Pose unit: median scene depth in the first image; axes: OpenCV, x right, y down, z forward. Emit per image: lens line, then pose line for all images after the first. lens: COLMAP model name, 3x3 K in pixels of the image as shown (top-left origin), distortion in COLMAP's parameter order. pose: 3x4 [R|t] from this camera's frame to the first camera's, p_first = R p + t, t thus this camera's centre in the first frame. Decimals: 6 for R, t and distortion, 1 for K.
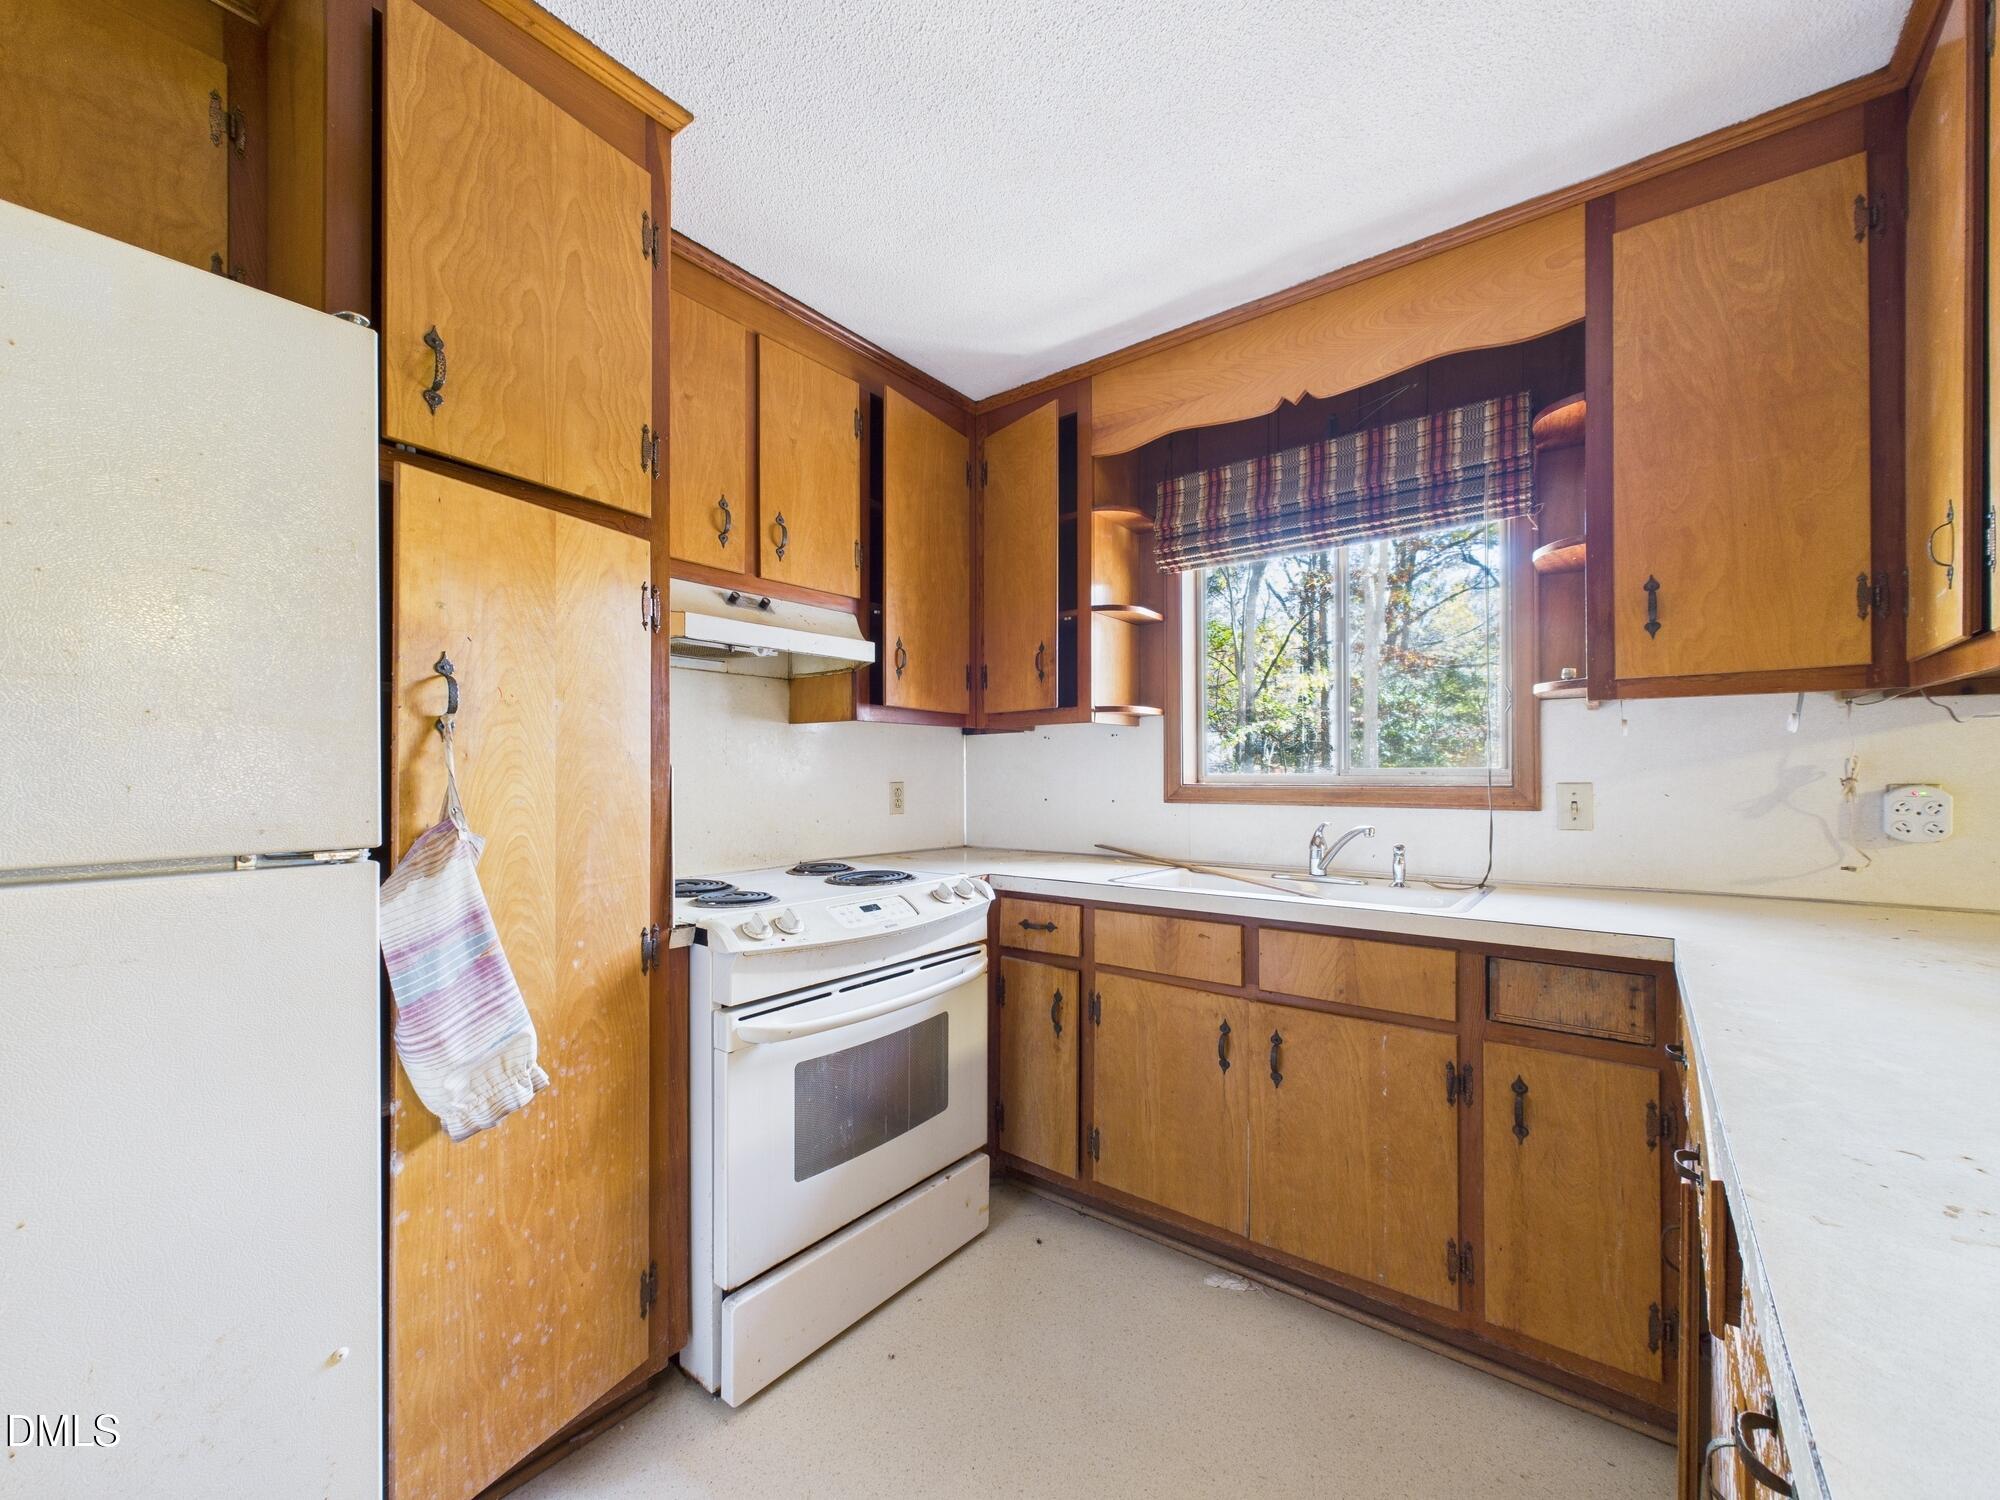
lens RADIAL K [[805.6, 0, 994.7], [0, 805.6, 768.4], [0, 0, 1]] dist [0.002665, -0.000543]
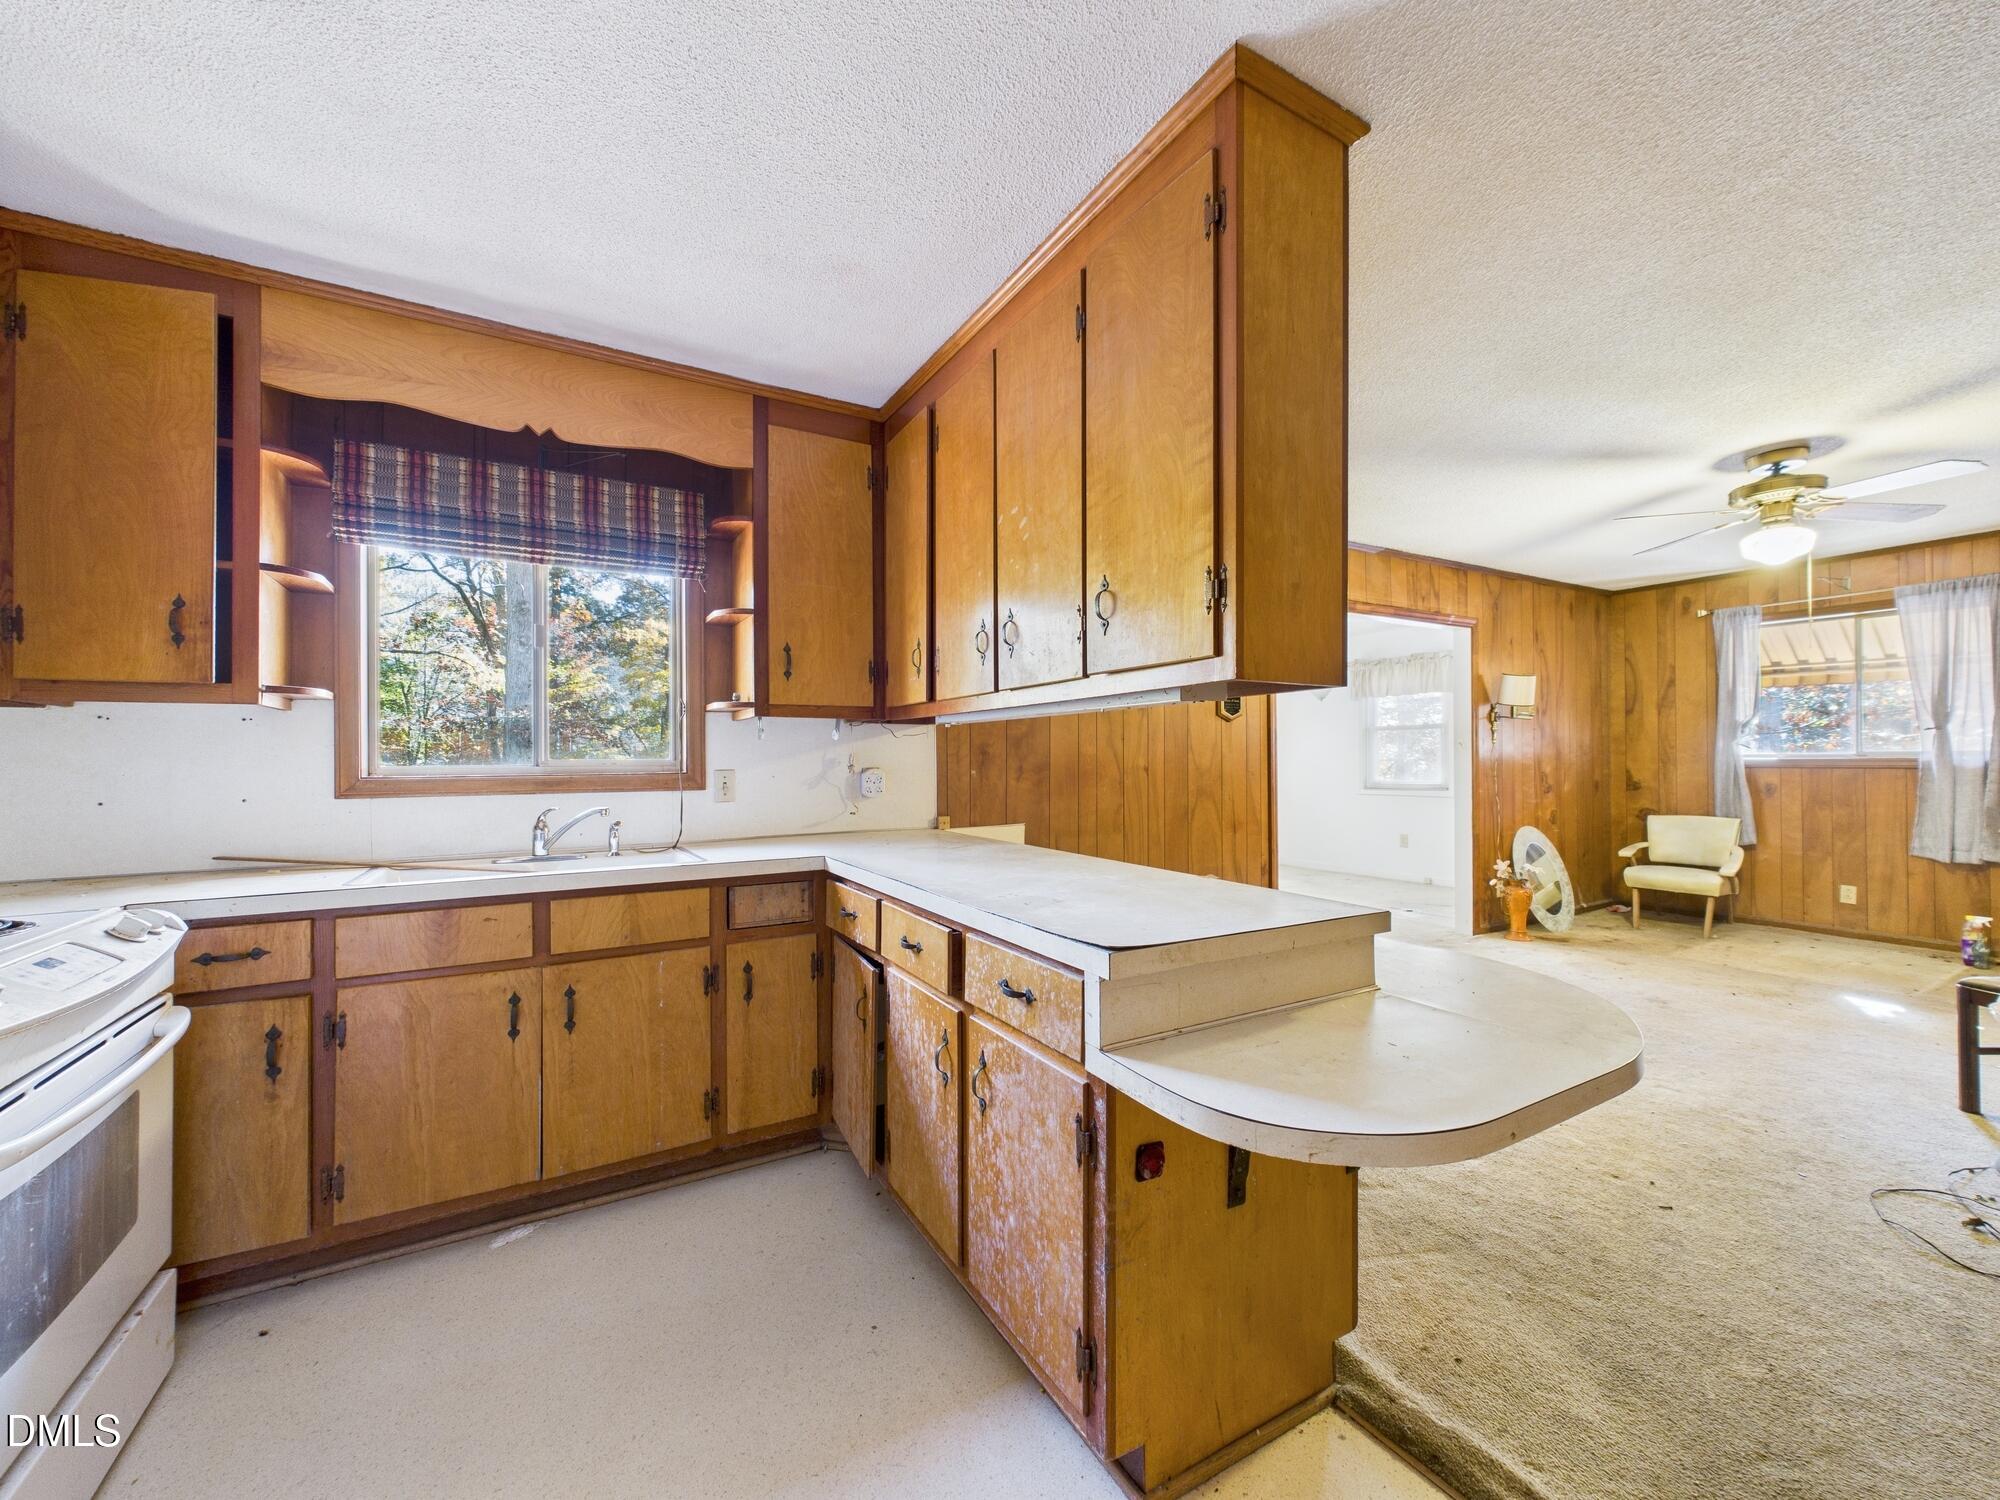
lens RADIAL K [[805.6, 0, 1005.9], [0, 805.6, 752.6], [0, 0, 1]] dist [0.002665, -0.000543]
pose [[0.365649, 0.007209, 0.930725, -0.446753], [0.000296, 0.999969, -0.007861, -0.001620], [-0.930753, 0.003150, 0.365636, -0.012614]]
